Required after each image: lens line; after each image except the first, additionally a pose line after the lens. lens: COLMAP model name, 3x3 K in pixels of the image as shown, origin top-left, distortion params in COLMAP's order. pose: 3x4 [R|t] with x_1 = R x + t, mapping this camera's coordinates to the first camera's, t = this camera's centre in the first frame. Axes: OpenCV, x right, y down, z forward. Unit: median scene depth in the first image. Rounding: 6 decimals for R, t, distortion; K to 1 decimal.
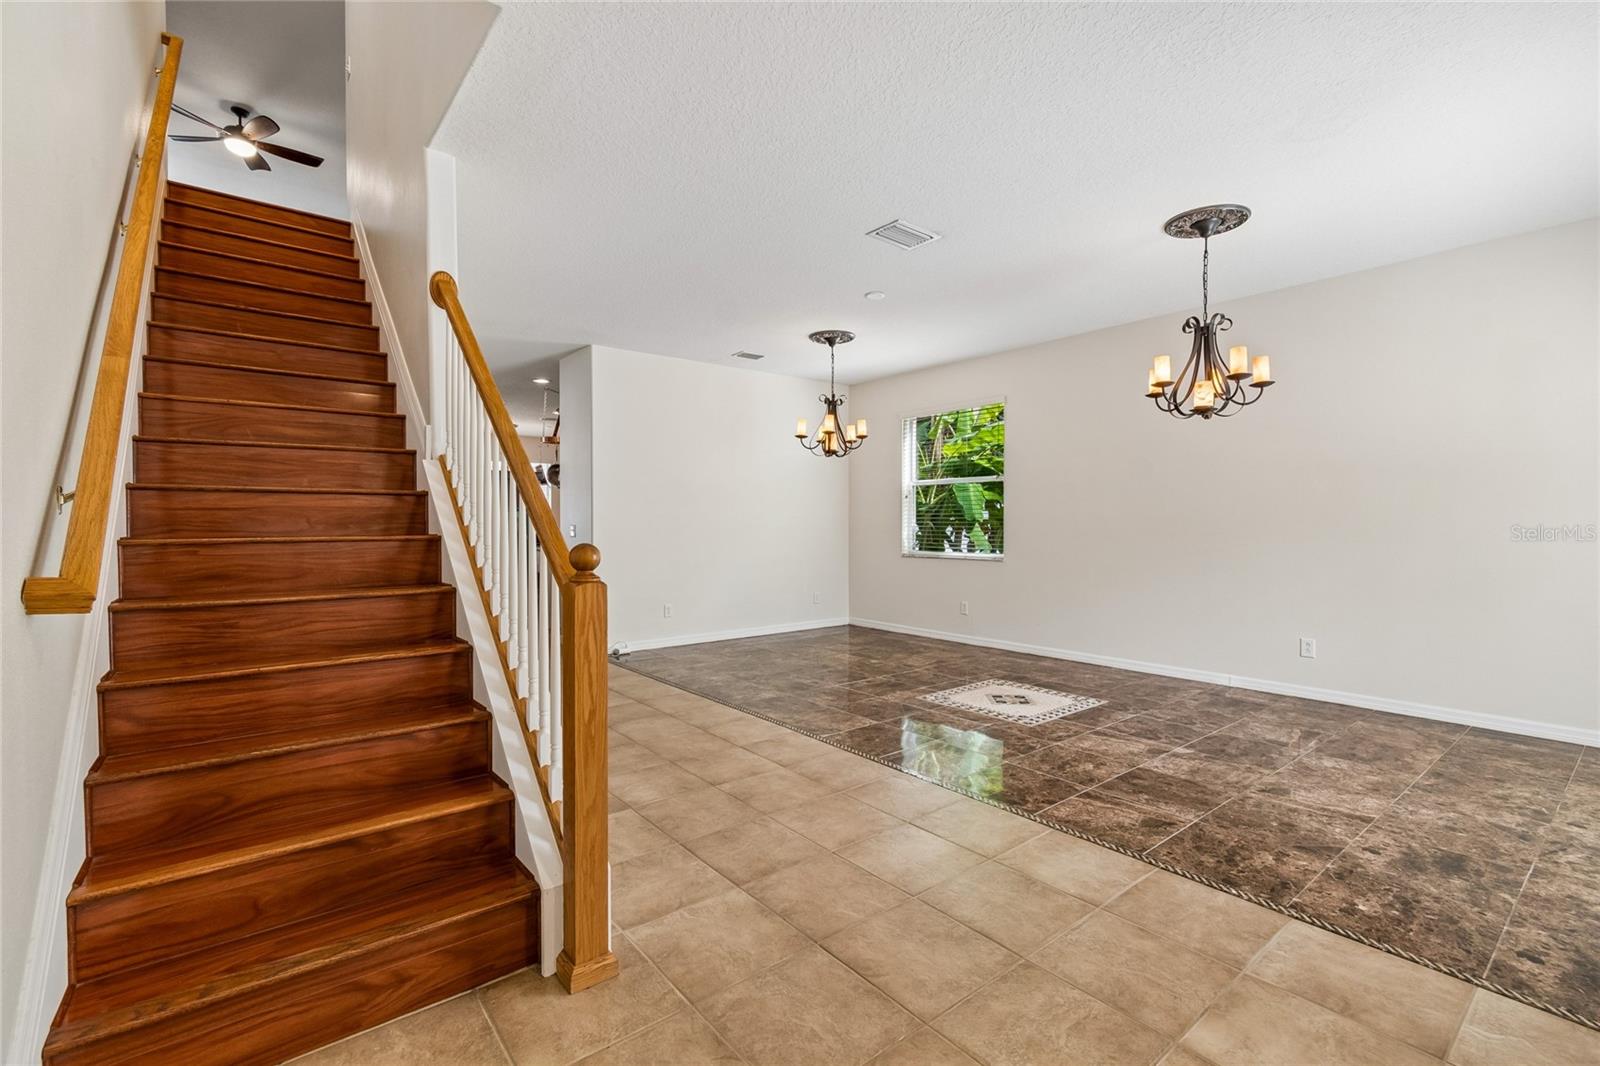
lens RADIAL K [[712.8, 0, 802.3], [0, 712.8, 515.1], [0, 0, 1]] dist [-0.000215, 0.000081]
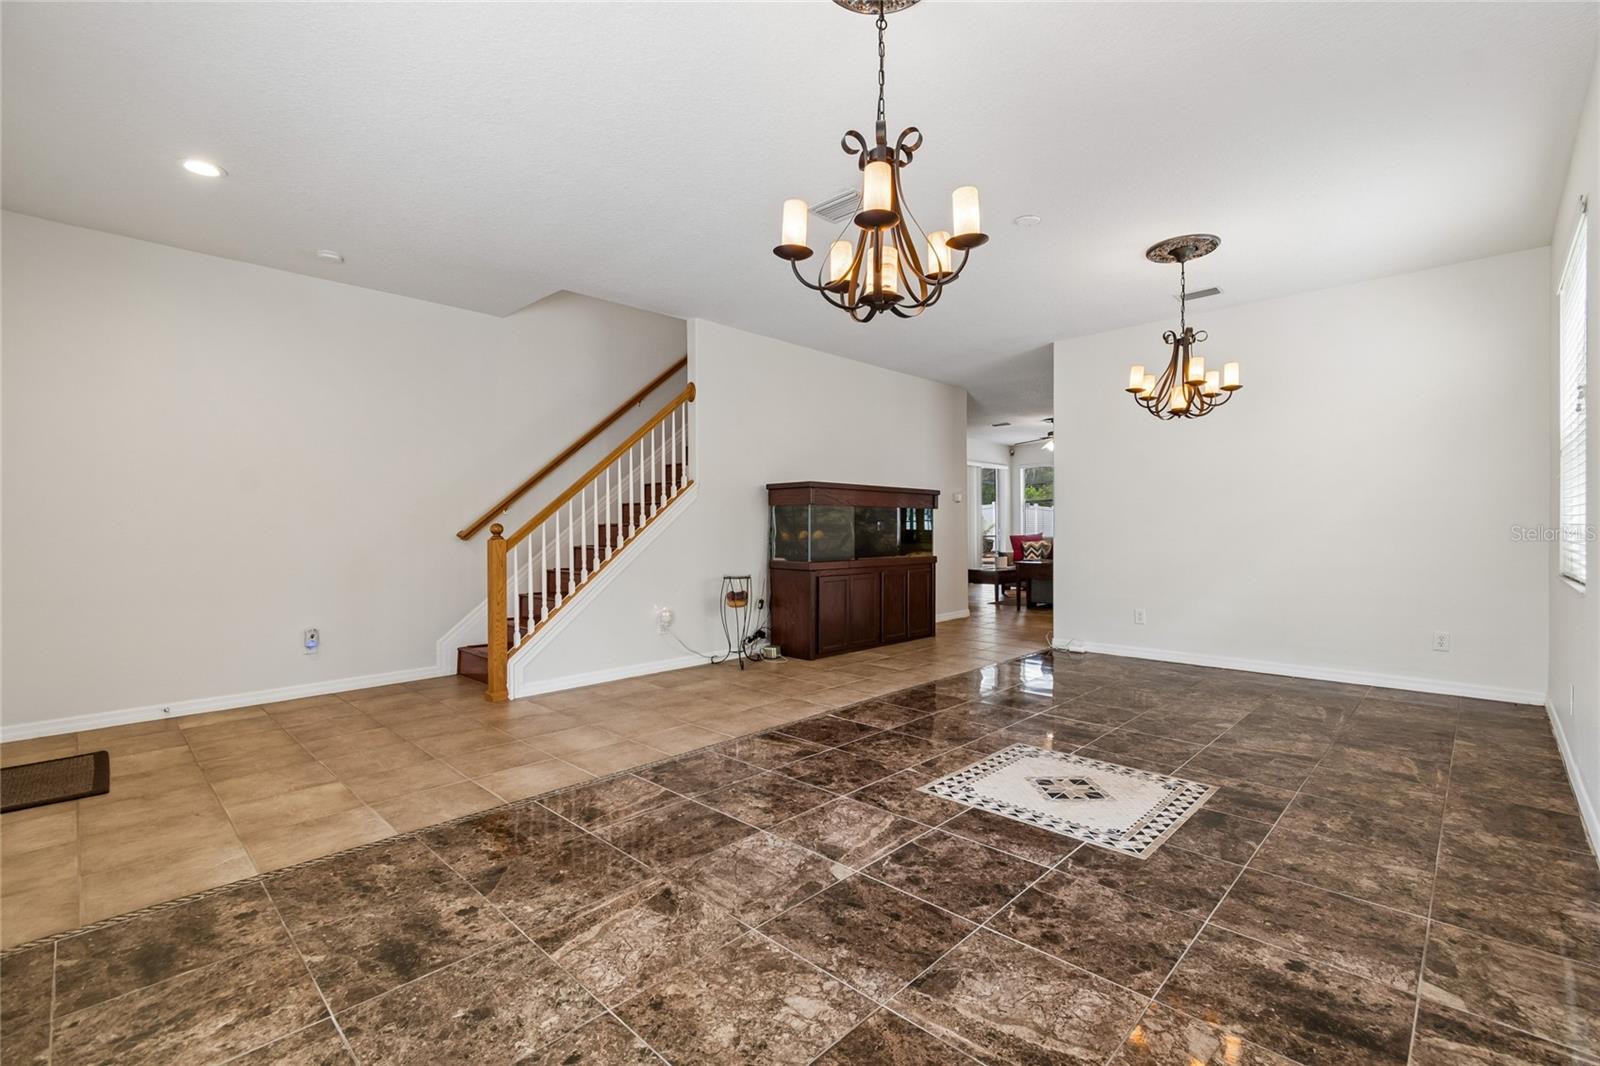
lens RADIAL K [[712.8, 0, 802.3], [0, 712.8, 515.1], [0, 0, 1]] dist [-0.000215, 0.000081]
pose [[0.115343, -0.015691, -0.993202, 1.276188], [0.013449, 0.999808, -0.014233, 0.035110], [0.993235, -0.011716, 0.115532, 1.000343]]
